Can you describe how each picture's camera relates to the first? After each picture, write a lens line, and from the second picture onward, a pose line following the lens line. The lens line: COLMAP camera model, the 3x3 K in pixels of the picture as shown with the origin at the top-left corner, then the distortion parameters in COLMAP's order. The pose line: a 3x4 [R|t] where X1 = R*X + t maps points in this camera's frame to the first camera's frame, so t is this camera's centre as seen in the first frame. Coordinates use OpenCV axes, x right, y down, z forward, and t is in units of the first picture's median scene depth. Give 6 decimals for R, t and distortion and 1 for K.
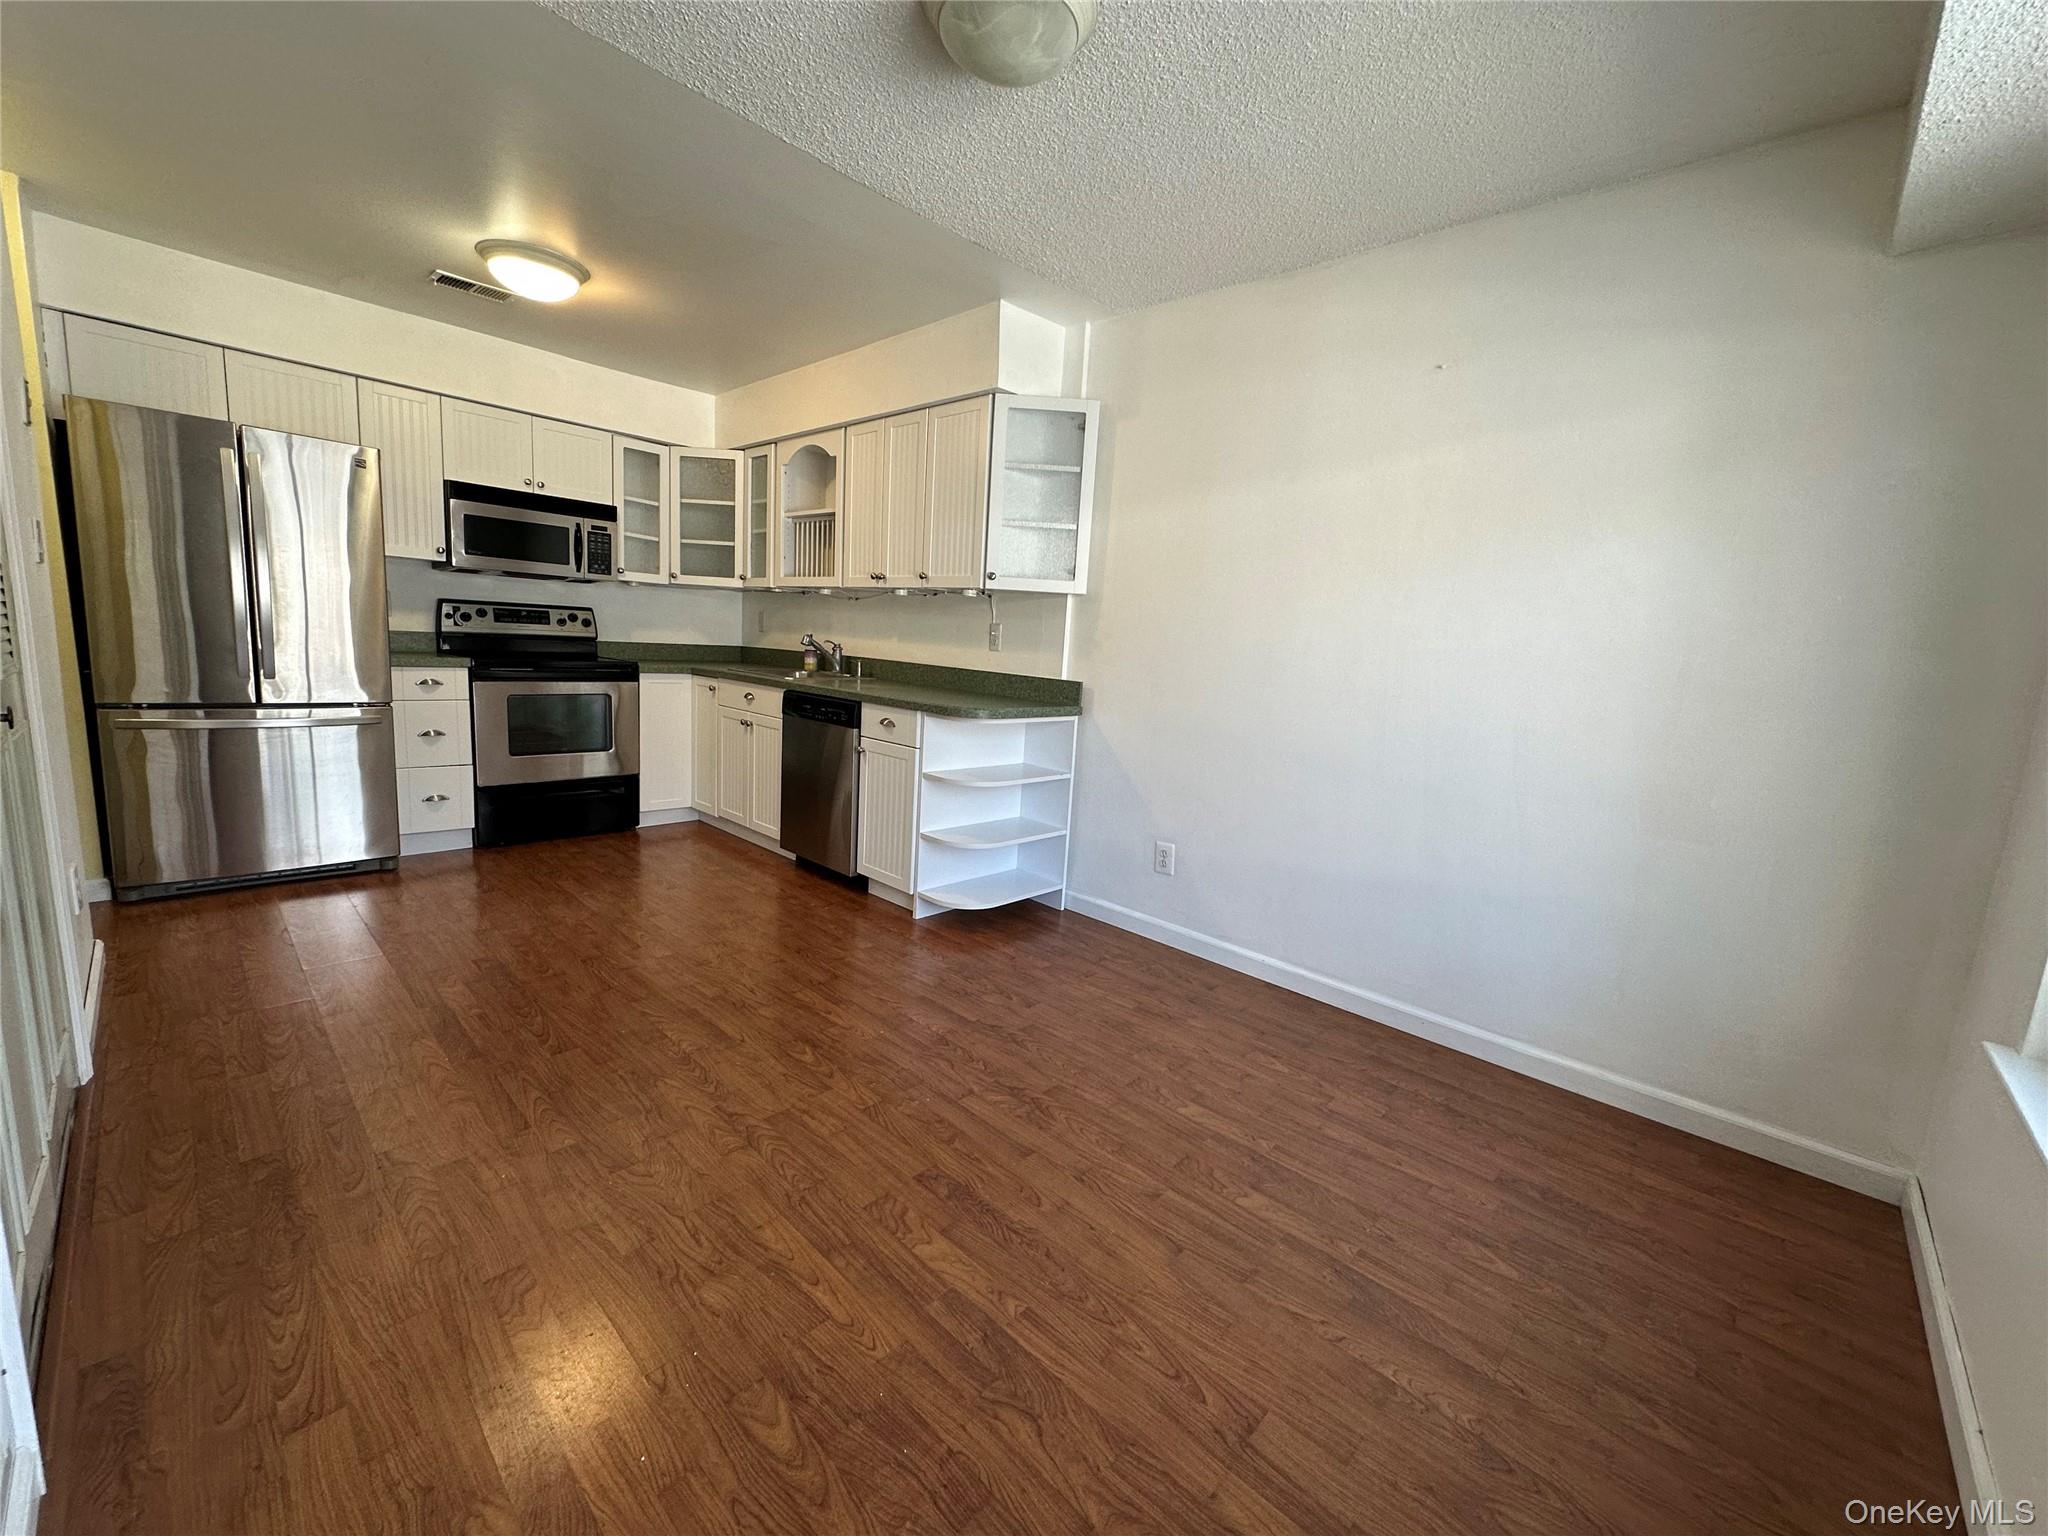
lens RADIAL K [[807.1, 0, 1017.9], [0, 807.1, 769.0], [0, 0, 1]] dist [-0.006142, -0.000342]
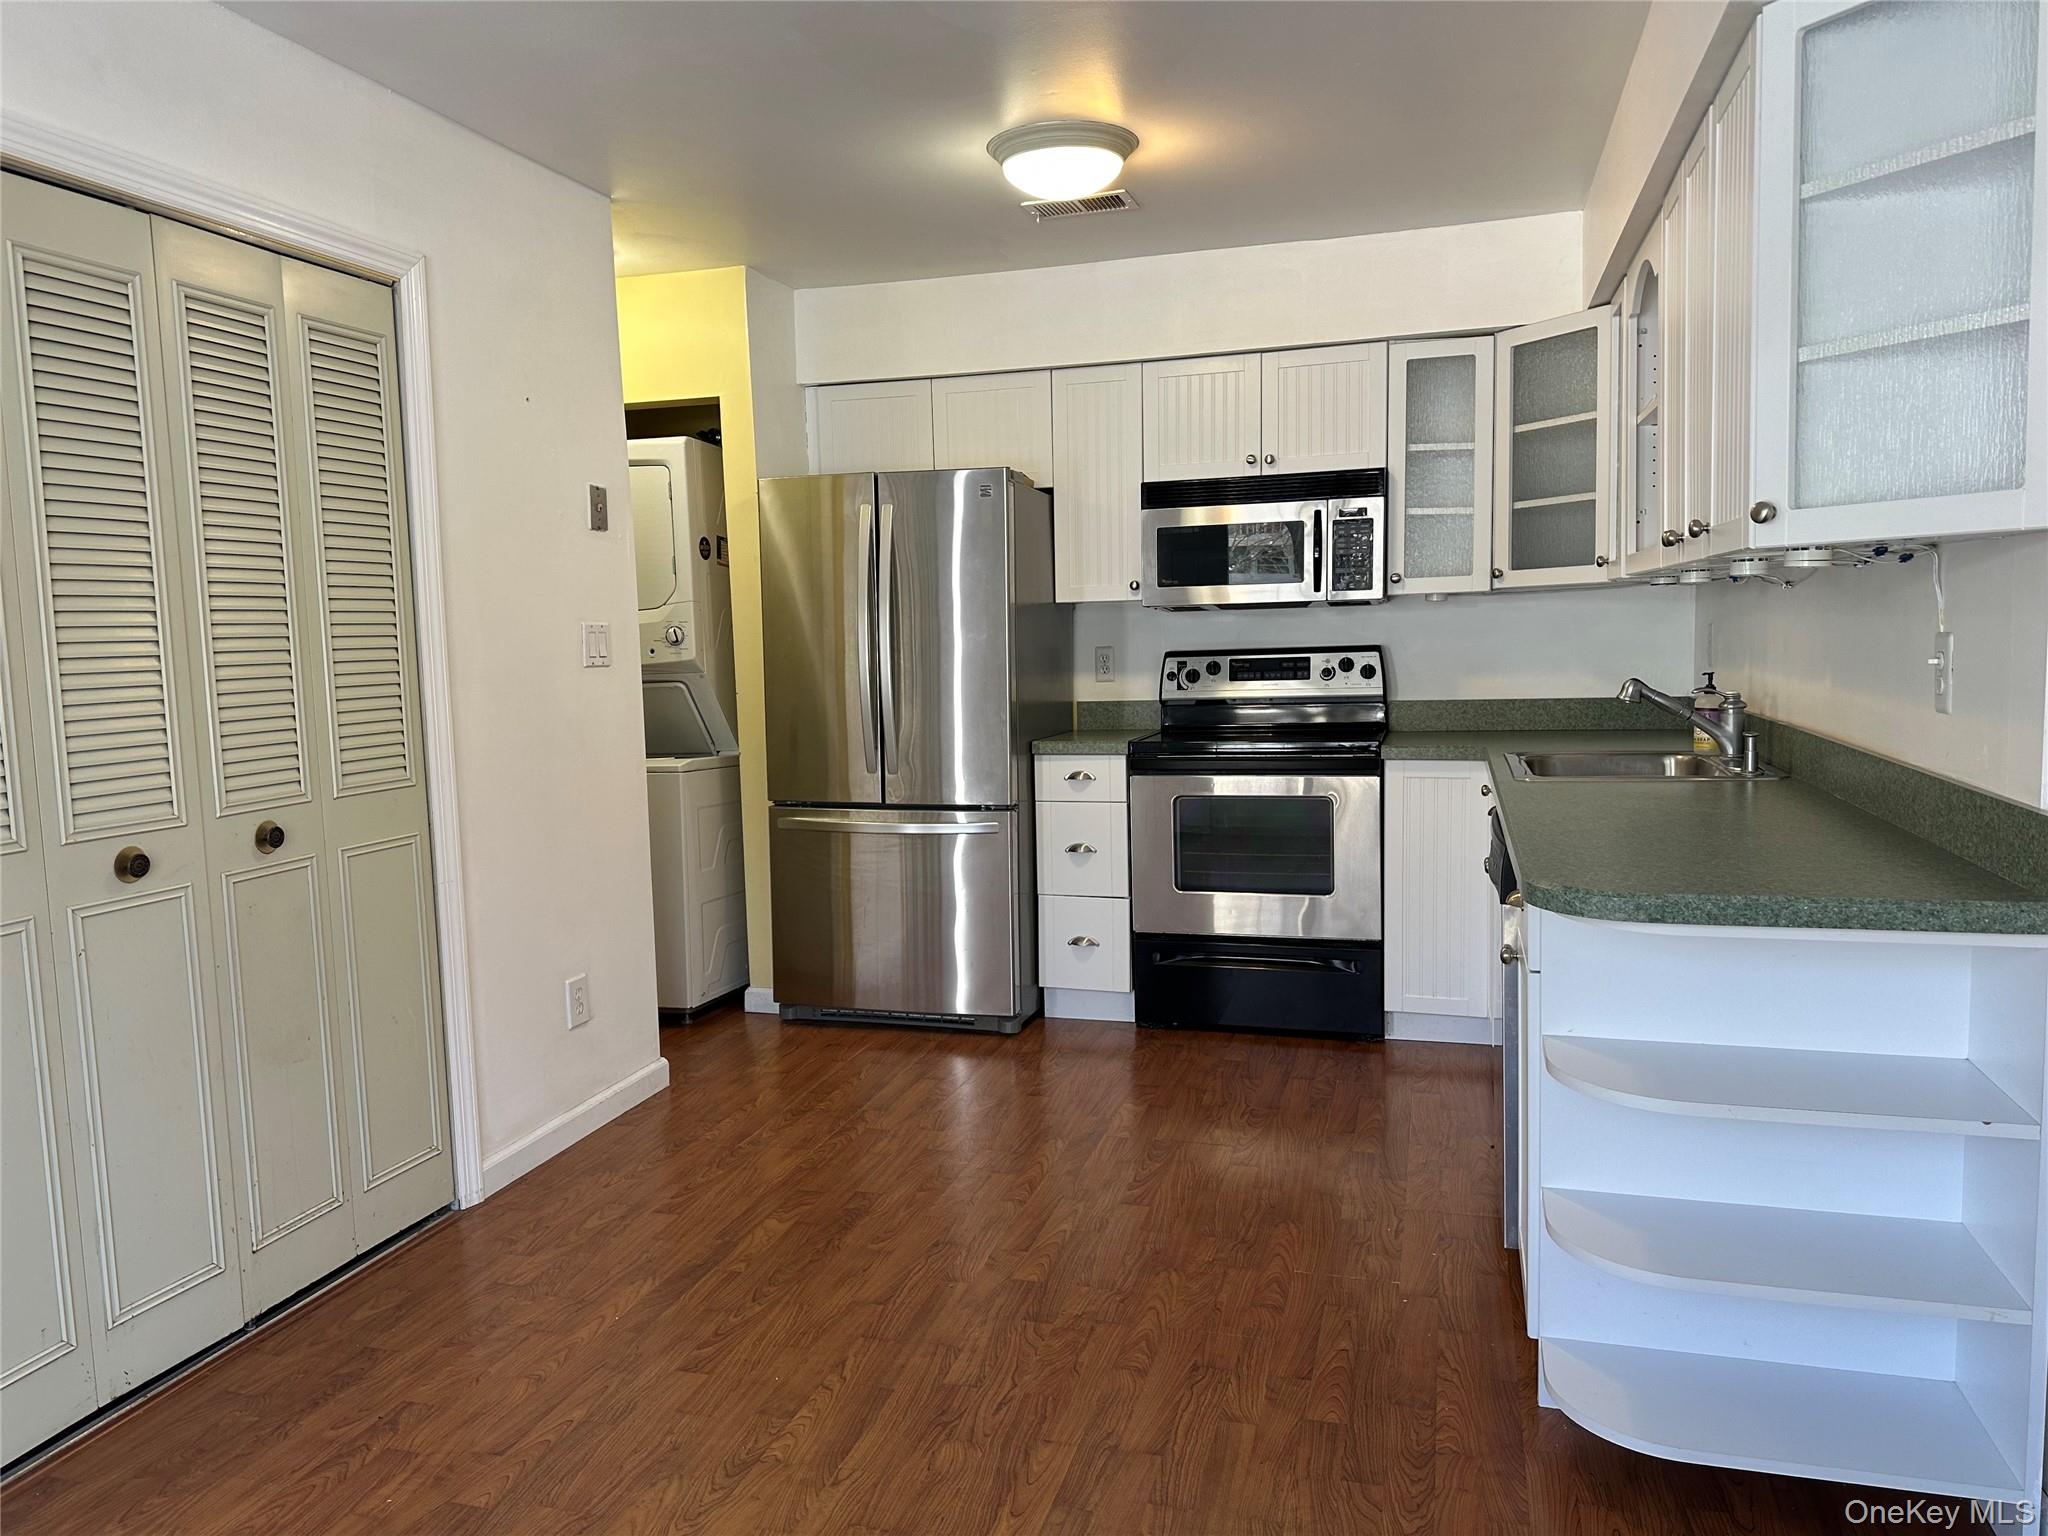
lens RADIAL K [[1410.3, 0, 1013.0], [0, 1410.3, 778.3], [0, 0, 1]] dist [0.053298, -0.056427]
pose [[0.442590, 0.018482, -0.896533, 0.329219], [-0.086691, 0.995986, -0.022265, -0.070959], [0.892524, 0.087576, 0.442416, 0.386482]]
